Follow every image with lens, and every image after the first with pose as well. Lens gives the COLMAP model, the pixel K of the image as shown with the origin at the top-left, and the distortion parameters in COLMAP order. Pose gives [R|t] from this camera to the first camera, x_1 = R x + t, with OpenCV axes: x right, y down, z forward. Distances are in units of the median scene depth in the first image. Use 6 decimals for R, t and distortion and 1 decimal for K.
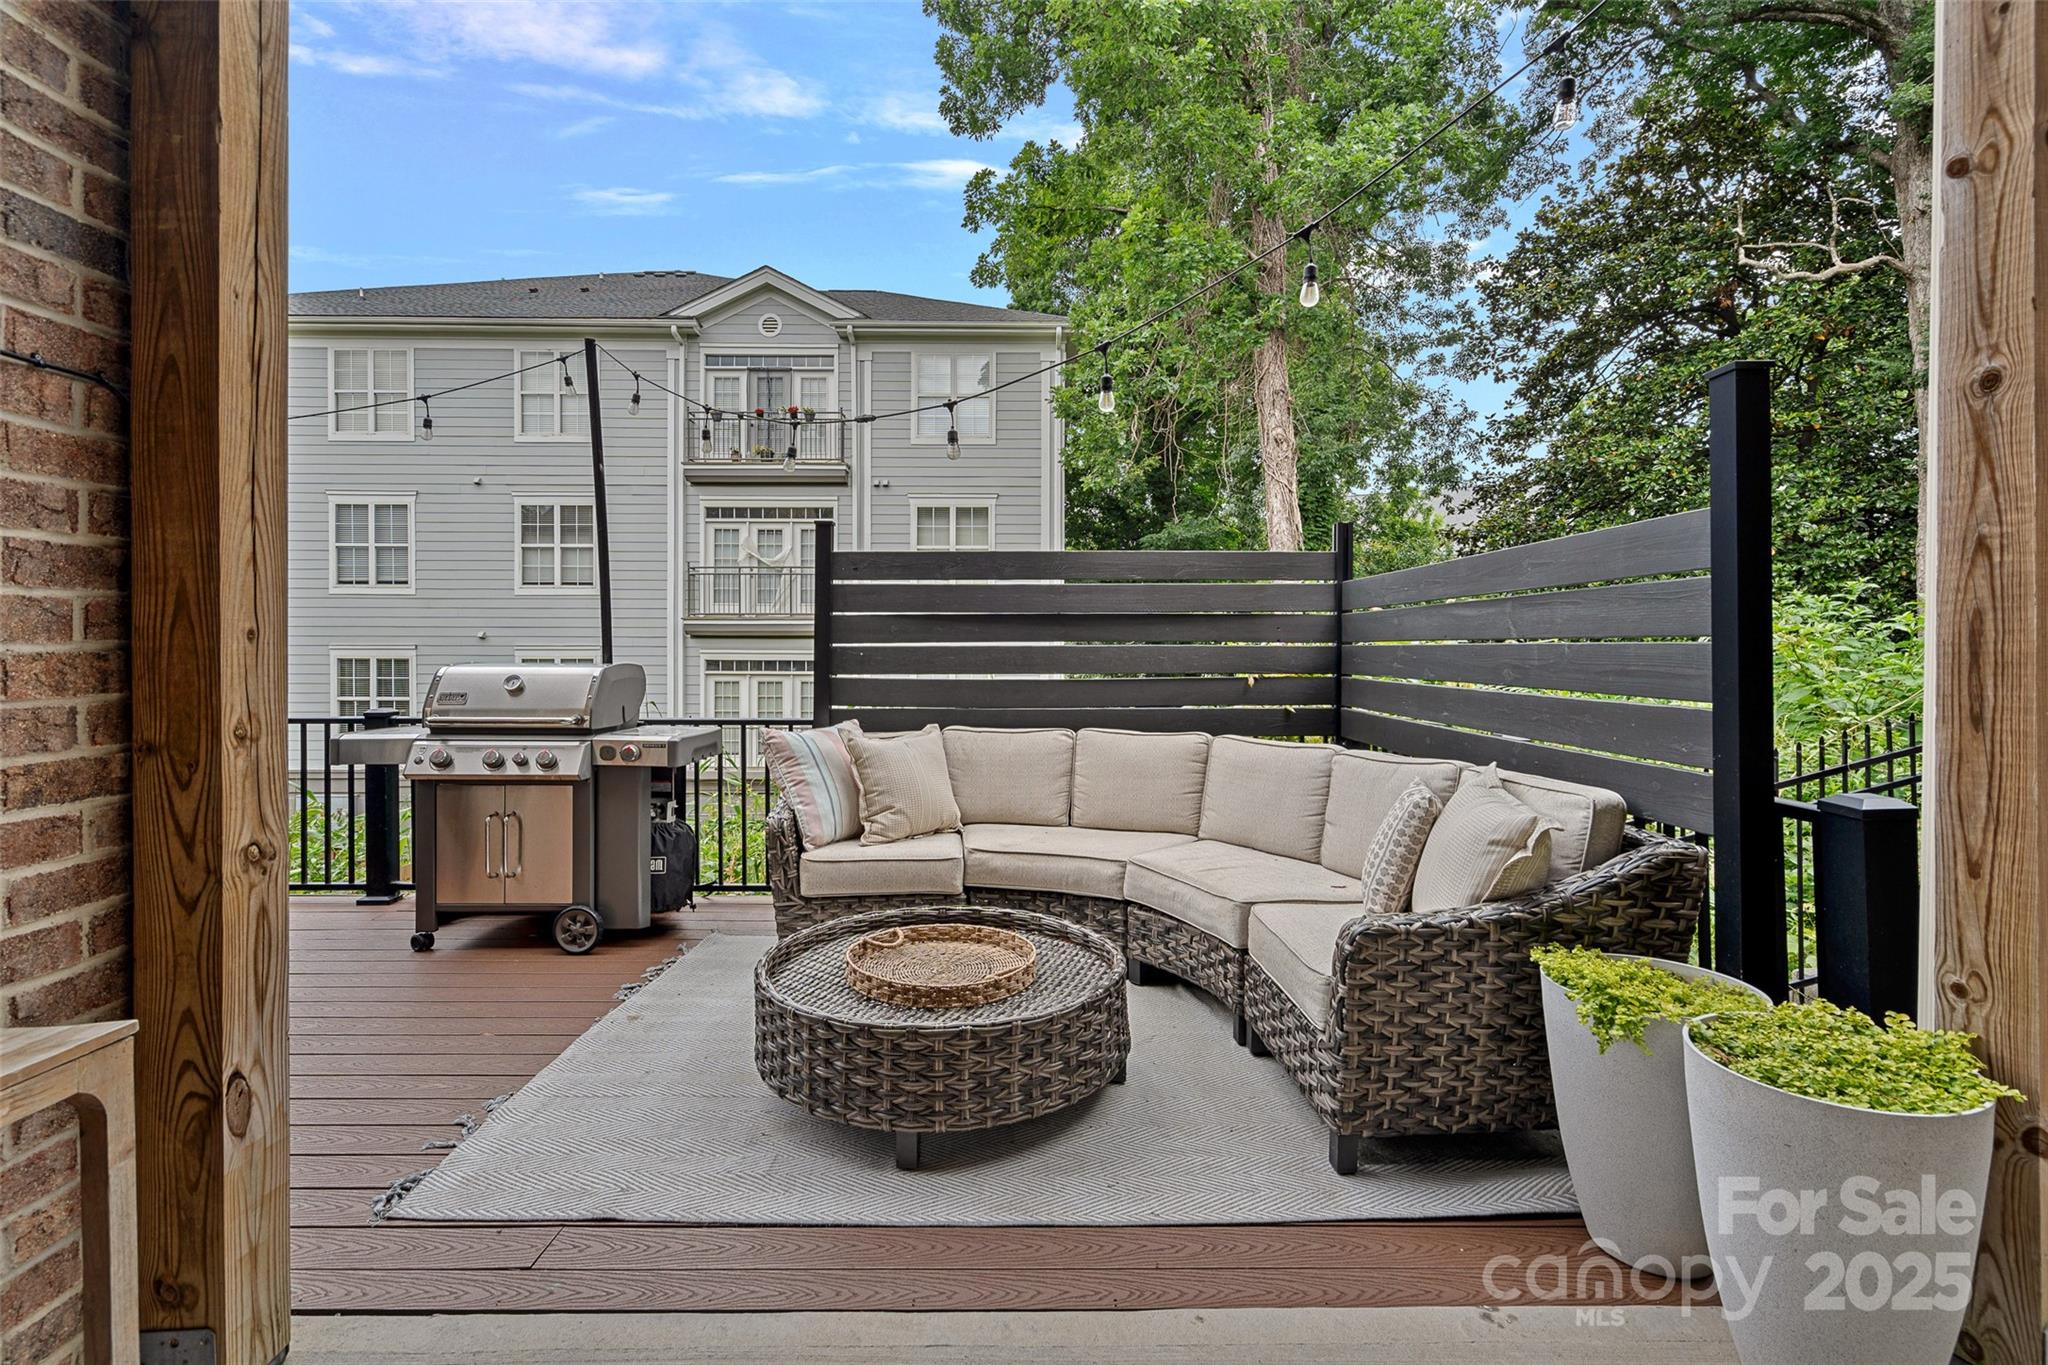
lens RADIAL K [[926.8, 0, 1021.4], [0, 926.8, 651.1], [0, 0, 1]] dist [0.002879, 0.000319]
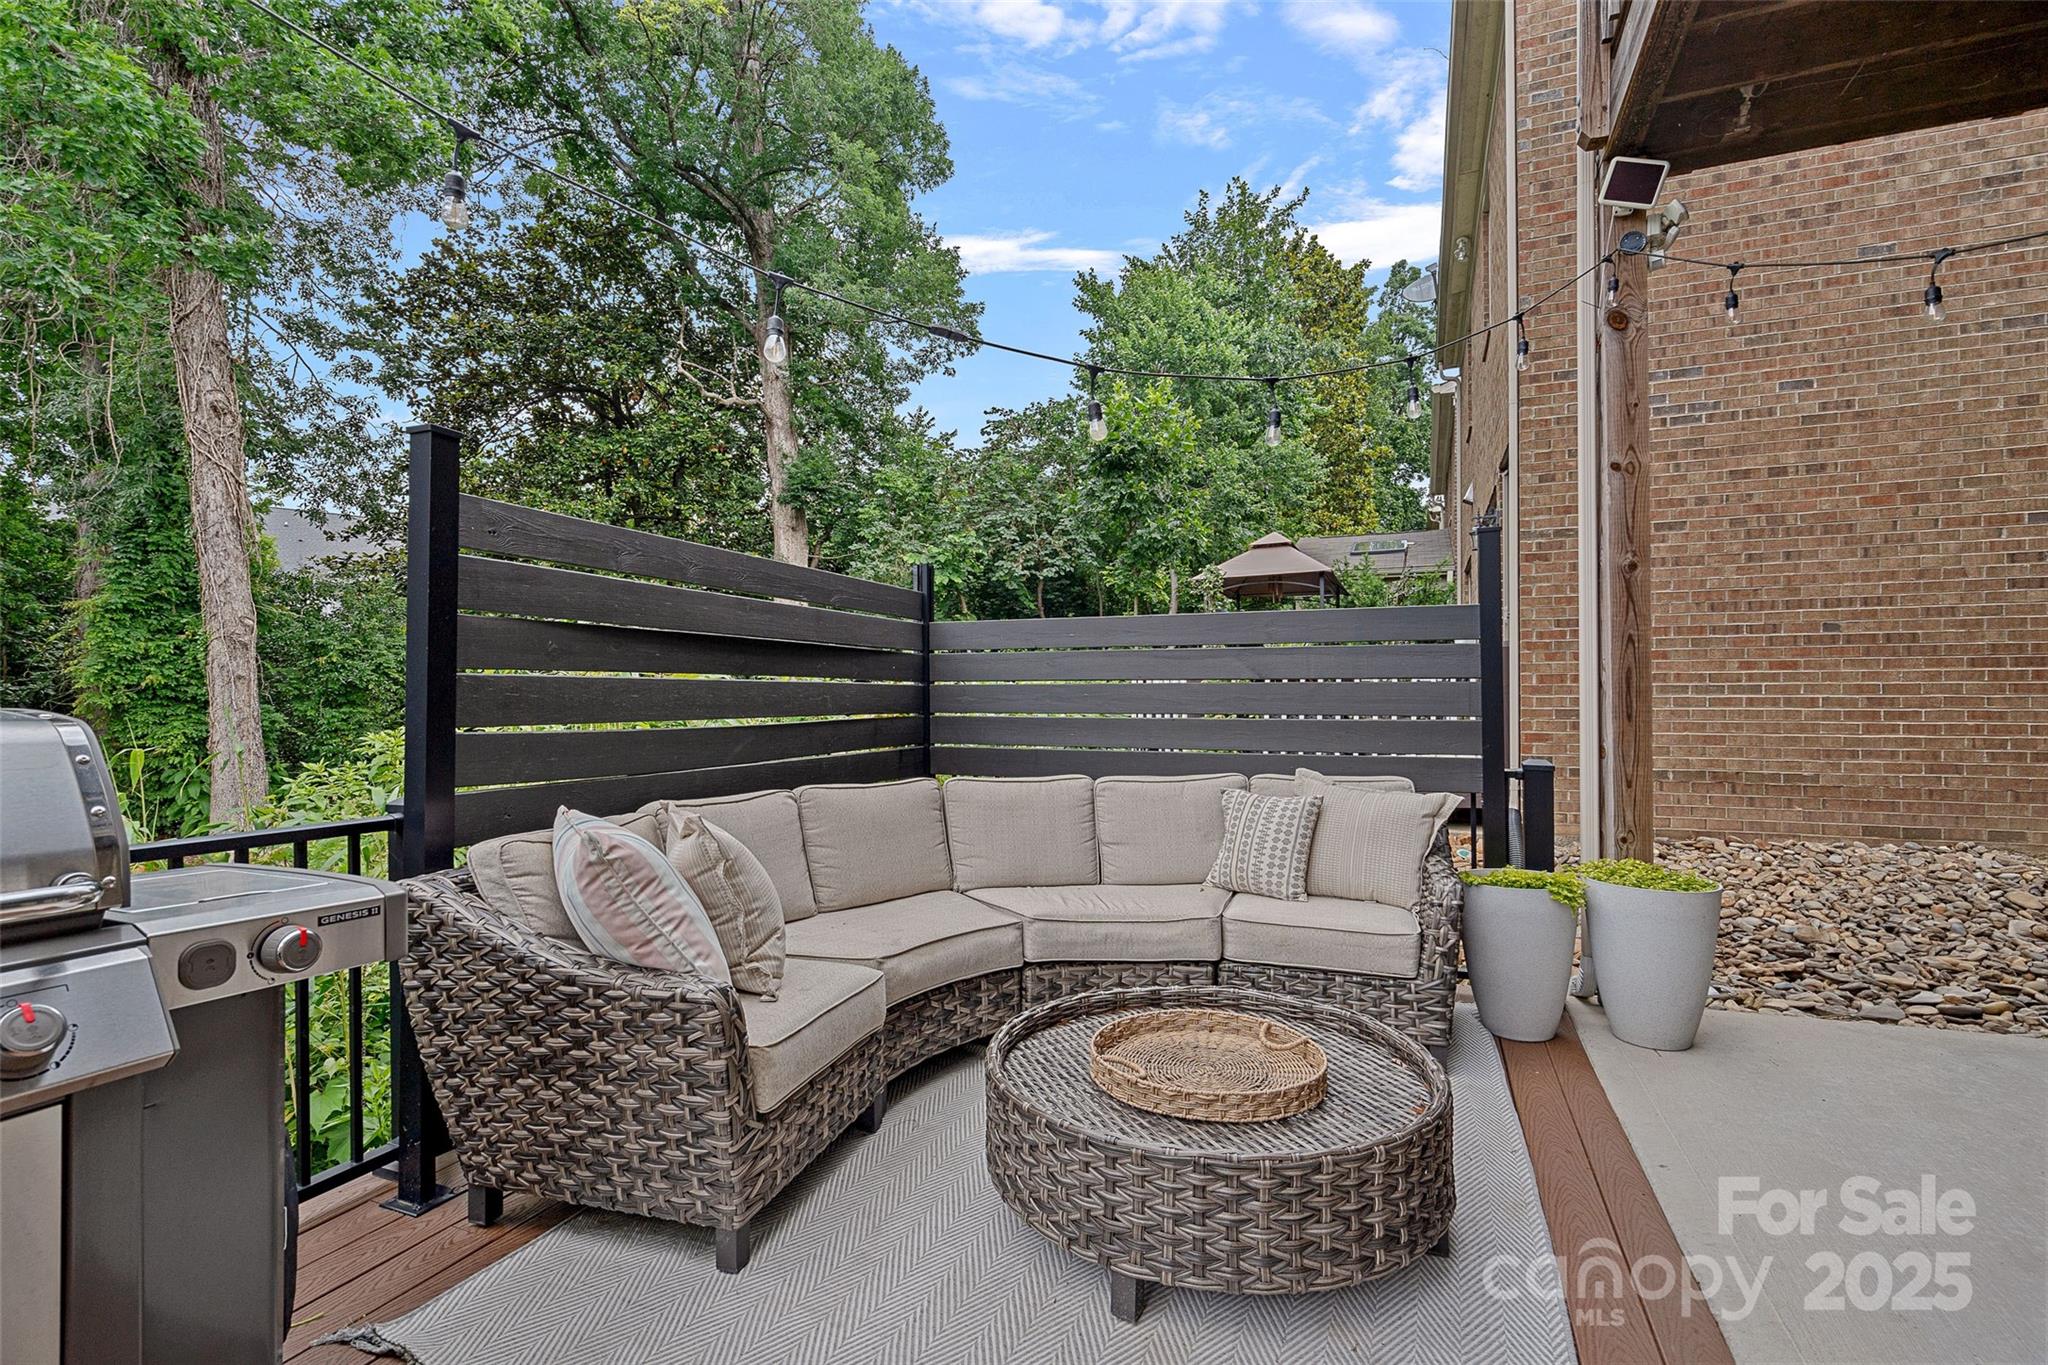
lens RADIAL K [[926.8, 0, 1017.9], [0, 926.8, 688.6], [0, 0, 1]] dist [0.002879, 0.000319]
pose [[0.404000, 0.007253, 0.914730, -0.117358], [0.002724, 0.999955, -0.009132, 0.001645], [-0.914755, 0.006181, 0.403962, 0.105479]]
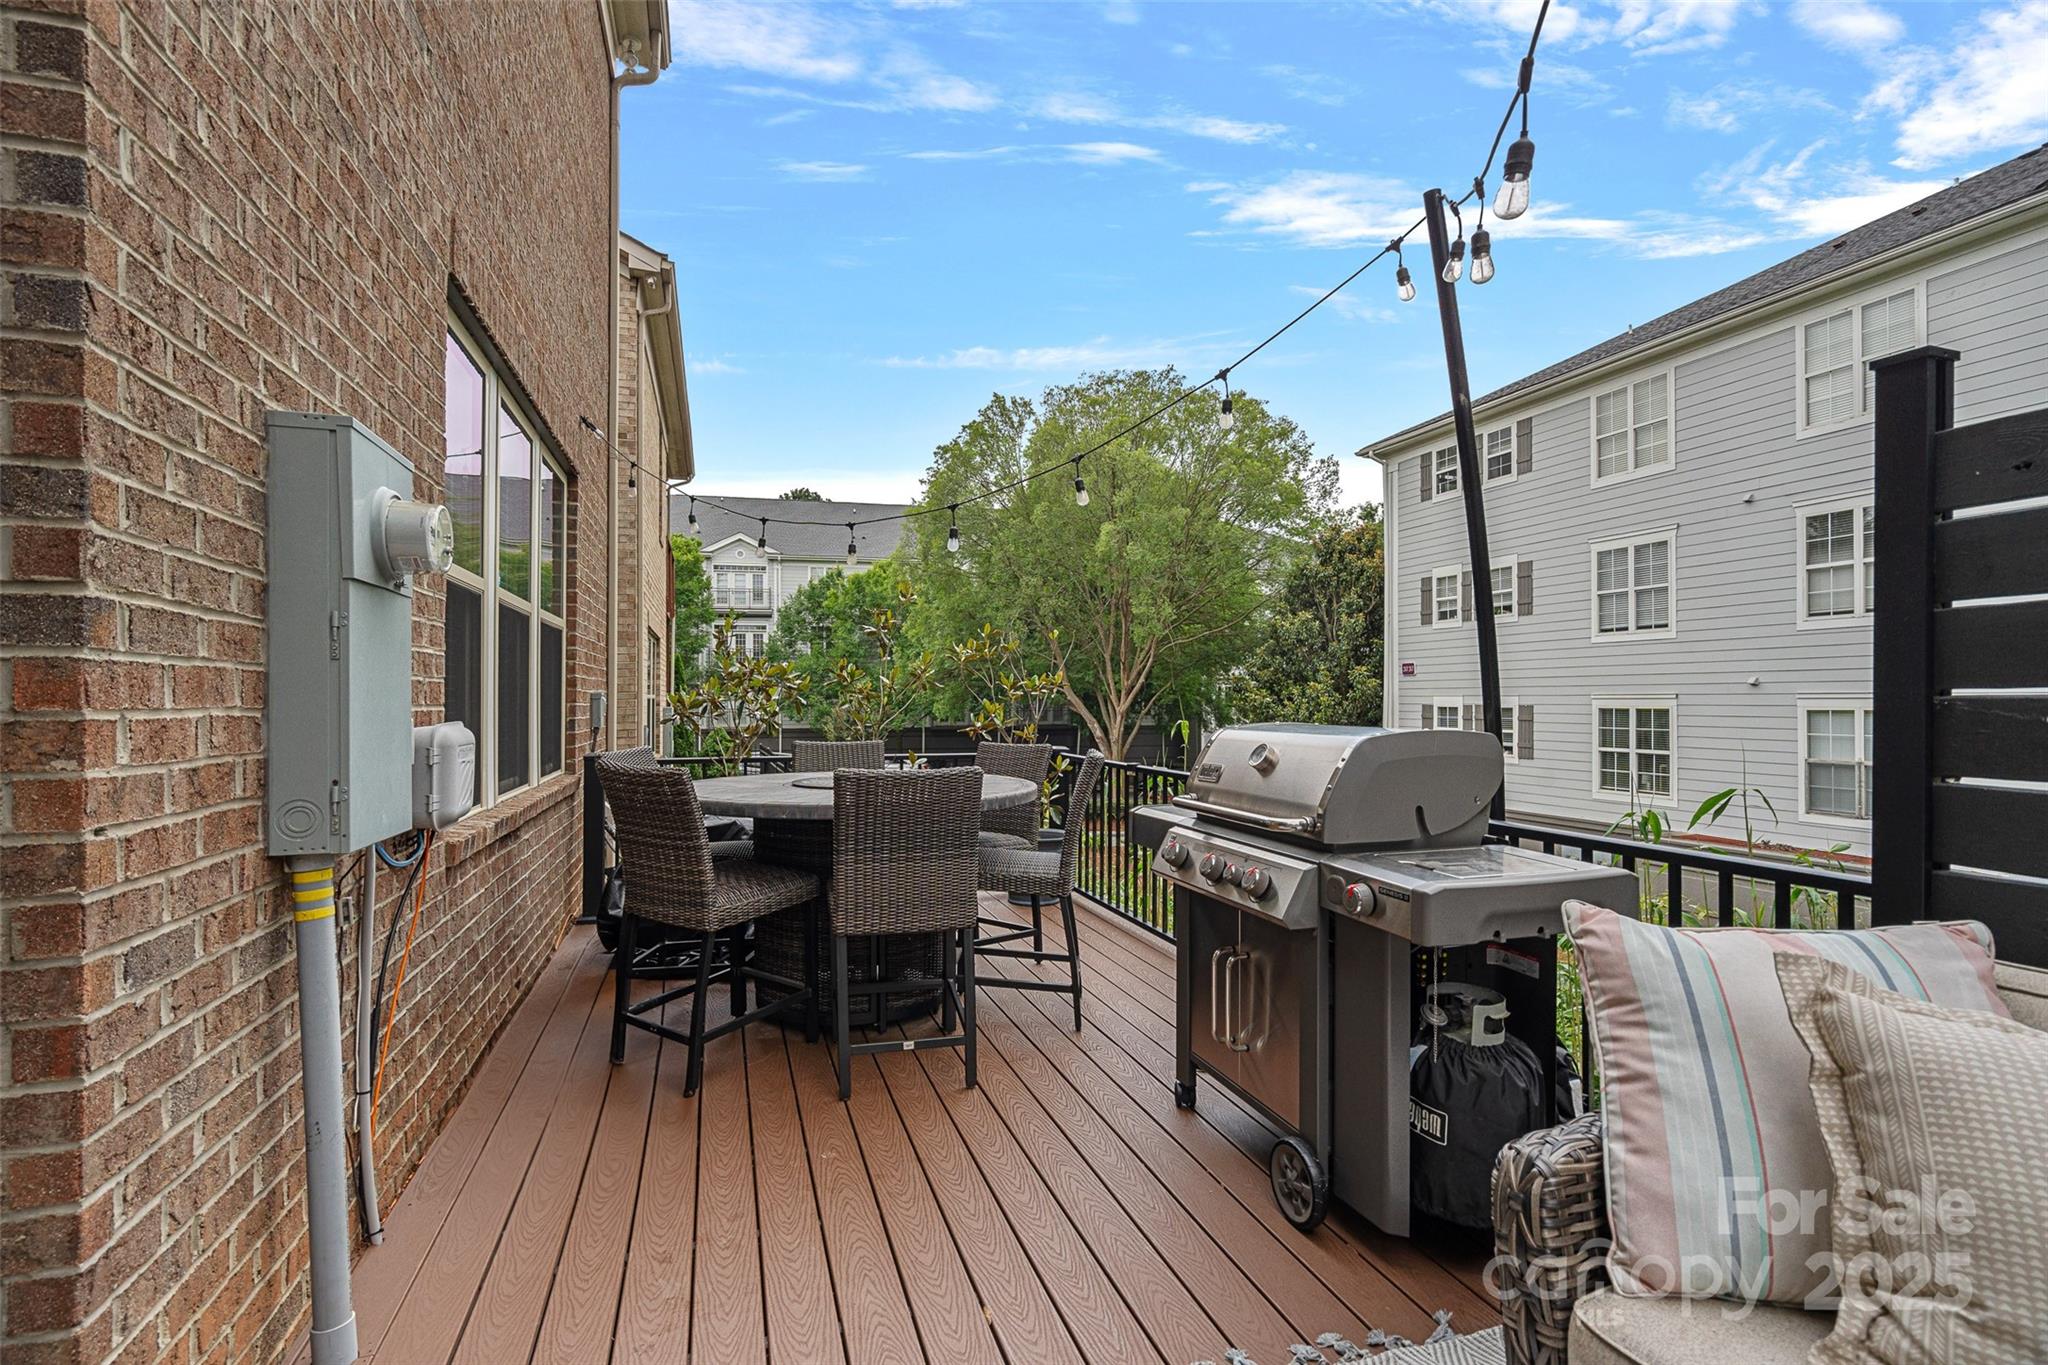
lens RADIAL K [[926.8, 0, 1026.7], [0, 926.8, 692.6], [0, 0, 1]] dist [0.002879, 0.000319]
pose [[0.313554, -0.009369, -0.949524, 0.006053], [0.002357, 0.999956, -0.009088, -0.001181], [0.949568, 0.000612, 0.313562, 0.118003]]
